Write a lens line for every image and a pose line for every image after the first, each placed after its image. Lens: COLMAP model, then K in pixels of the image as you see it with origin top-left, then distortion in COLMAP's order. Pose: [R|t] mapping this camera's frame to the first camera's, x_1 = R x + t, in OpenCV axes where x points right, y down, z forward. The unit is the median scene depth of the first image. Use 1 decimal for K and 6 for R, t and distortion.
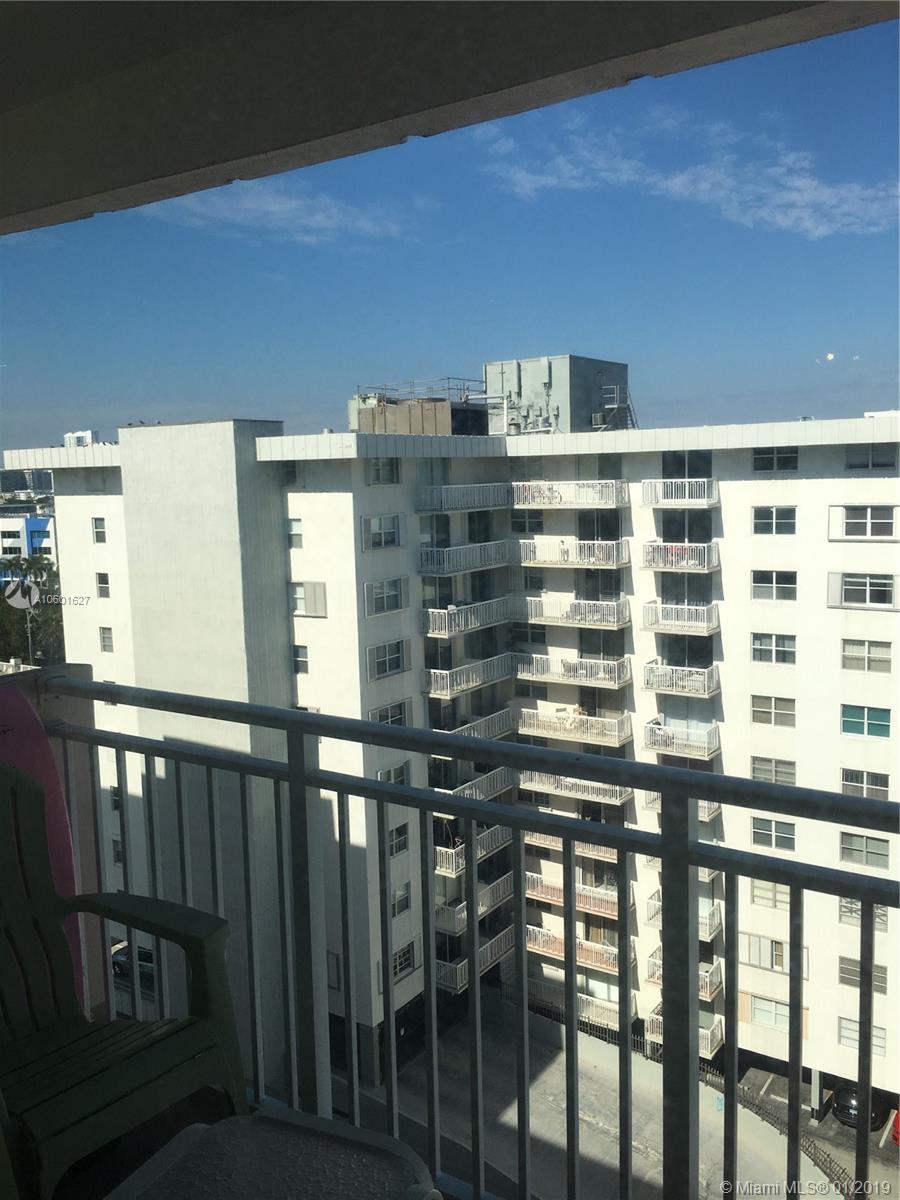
lens RADIAL K [[1028.5, 0, 450.0], [0, 1028.5, 600.0], [0, 0, 1]] dist [0.056871, -0.001670]
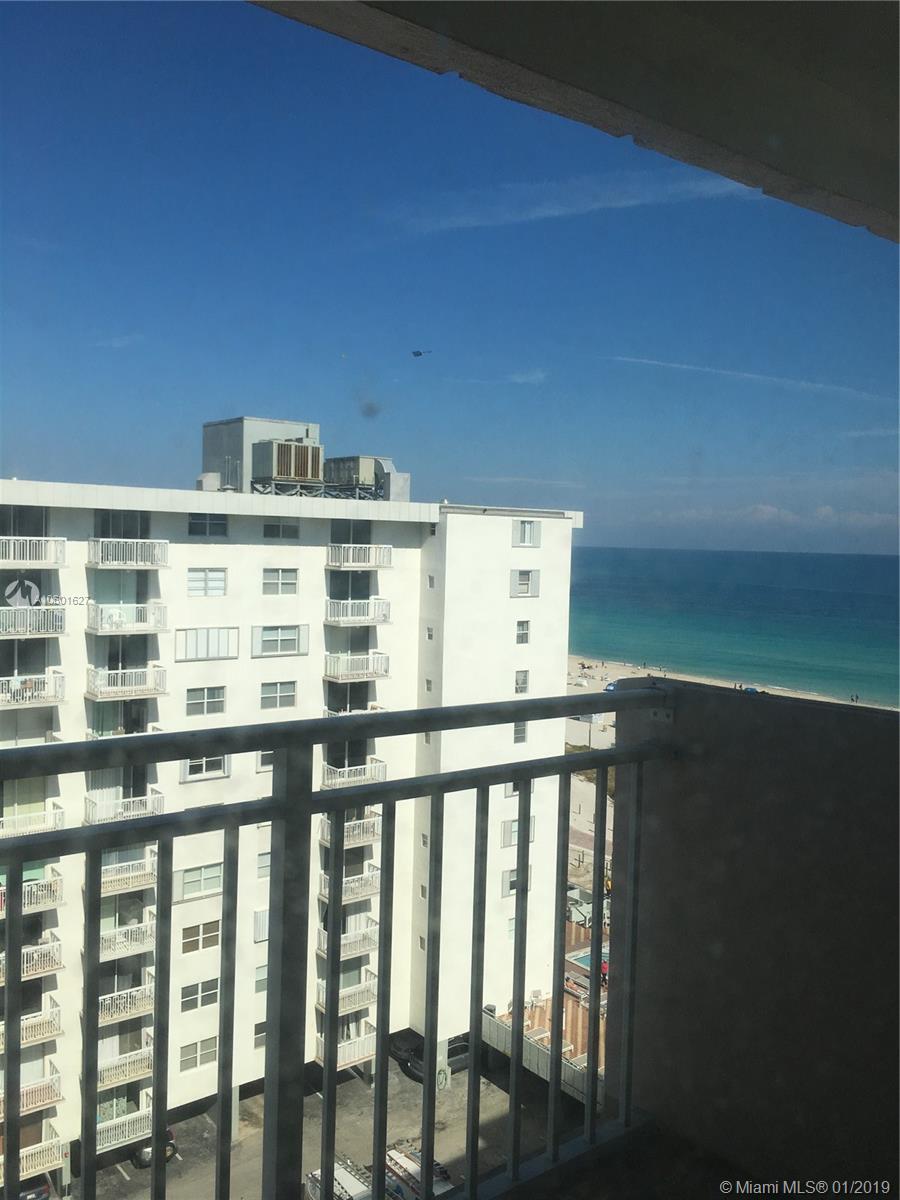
lens RADIAL K [[1028.5, 0, 450.0], [0, 1028.5, 600.0], [0, 0, 1]] dist [0.056871, -0.001670]
pose [[0.318949, -0.021346, 0.947532, -0.609028], [0.078123, 0.996936, -0.003838, -0.033251], [-0.944547, 0.075248, 0.319639, 0.414645]]
